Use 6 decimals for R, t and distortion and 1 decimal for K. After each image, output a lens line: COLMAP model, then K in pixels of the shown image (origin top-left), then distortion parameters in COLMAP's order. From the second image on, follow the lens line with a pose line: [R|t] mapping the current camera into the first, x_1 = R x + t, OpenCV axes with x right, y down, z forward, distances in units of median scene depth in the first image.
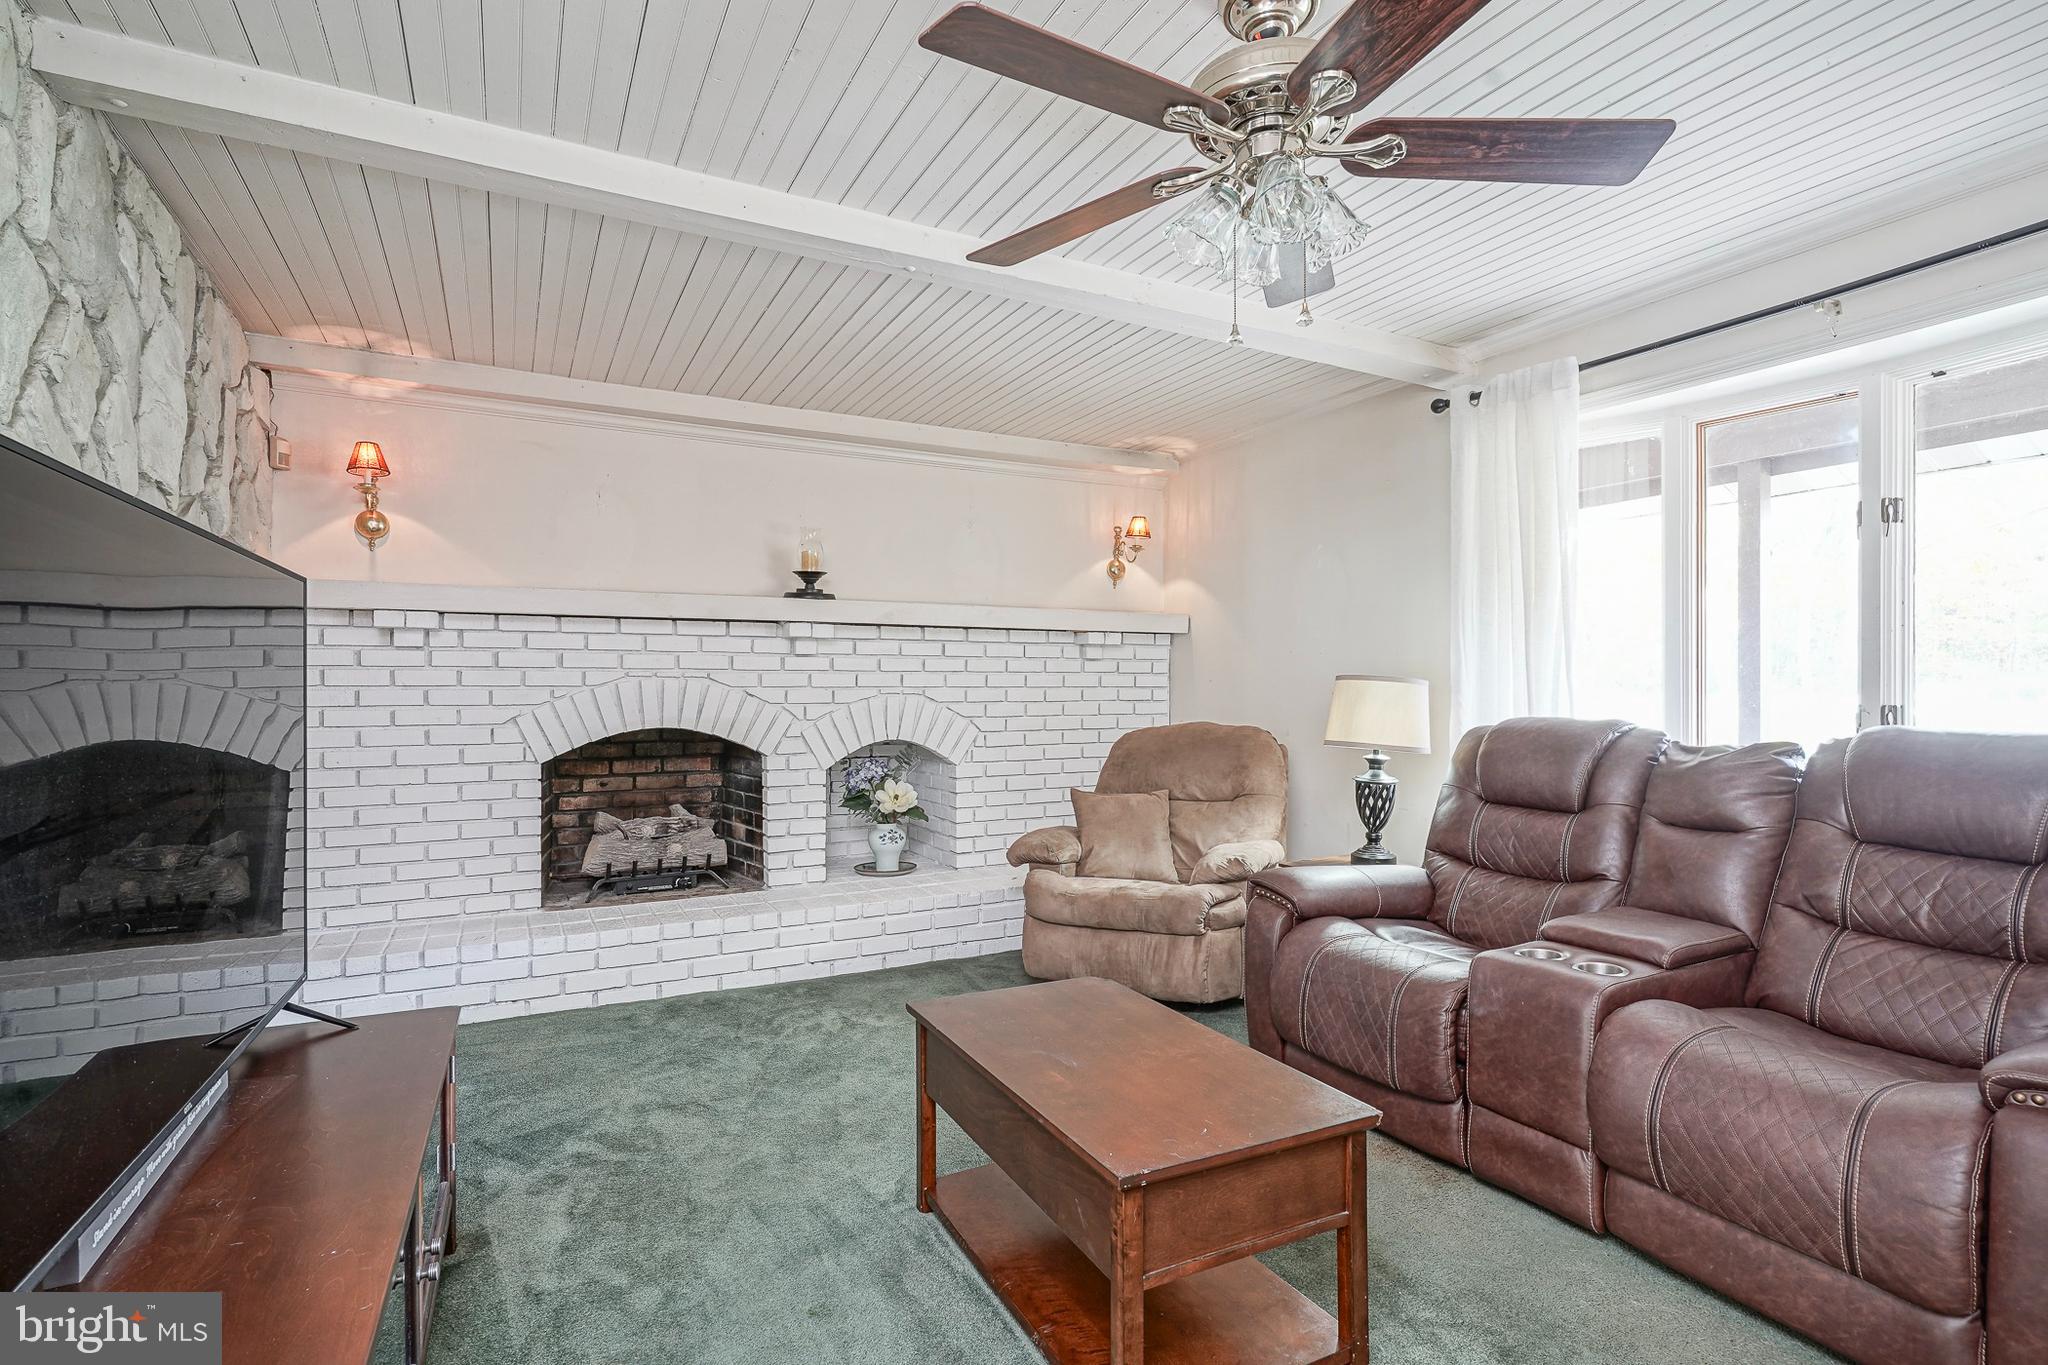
lens RADIAL K [[986.7, 0, 1026.5], [0, 986.7, 688.9], [0, 0, 1]] dist [-0.012999, 0.006875]
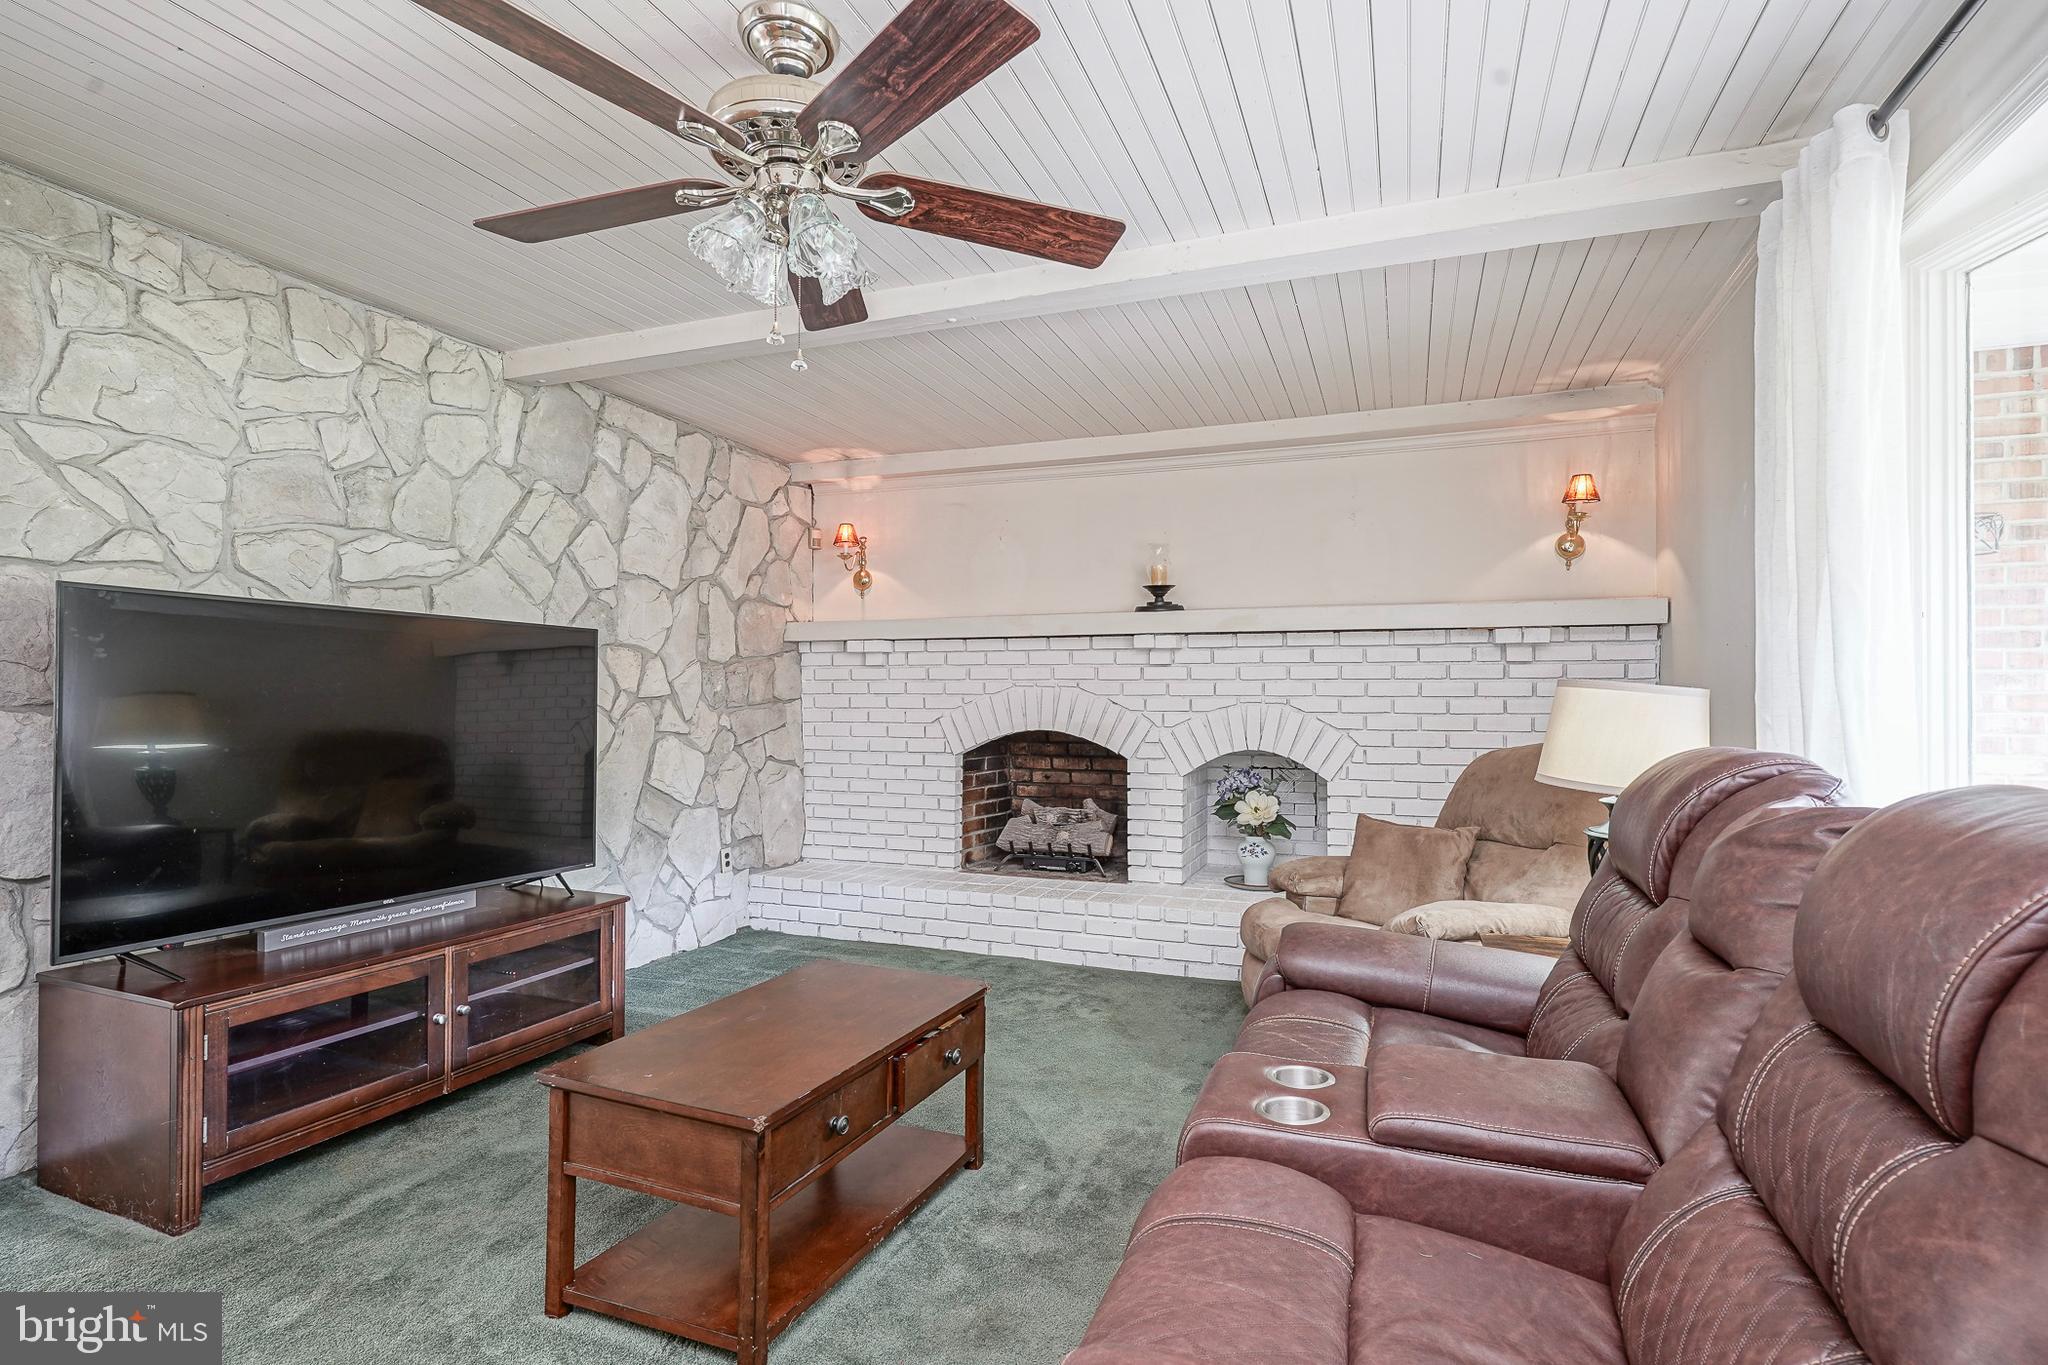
lens RADIAL K [[986.7, 0, 1026.3], [0, 986.7, 688.7], [0, 0, 1]] dist [-0.012999, 0.006875]
pose [[0.655096, -0.002374, -0.755542, 0.477712], [-0.005167, 0.999958, -0.007623, -0.000427], [0.755528, 0.008897, 0.655056, 0.206862]]
